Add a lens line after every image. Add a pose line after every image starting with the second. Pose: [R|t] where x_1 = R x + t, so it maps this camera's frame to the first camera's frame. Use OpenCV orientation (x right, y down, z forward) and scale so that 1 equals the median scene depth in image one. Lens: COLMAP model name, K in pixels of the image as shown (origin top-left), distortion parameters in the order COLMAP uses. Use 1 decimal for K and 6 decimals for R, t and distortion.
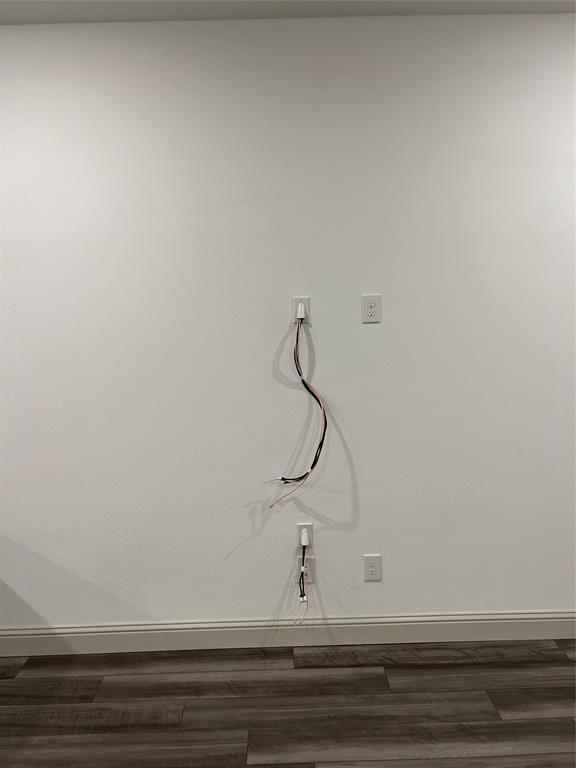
lens RADIAL K [[576.7, 0, 284.5], [0, 576.7, 379.0], [0, 0, 1]] dist [0.054942, -0.062506]
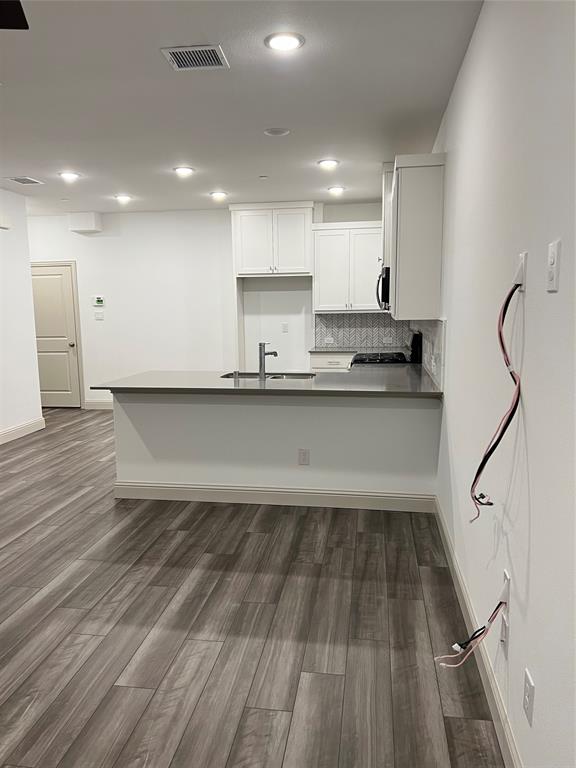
lens RADIAL K [[576.7, 0, 284.9], [0, 576.7, 384.7], [0, 0, 1]] dist [0.054942, -0.062506]
pose [[-0.162298, 0.163312, -0.973133, 0.810558], [-0.086210, 0.980091, 0.178858, -0.091268], [0.982968, 0.112923, -0.144988, 0.885200]]
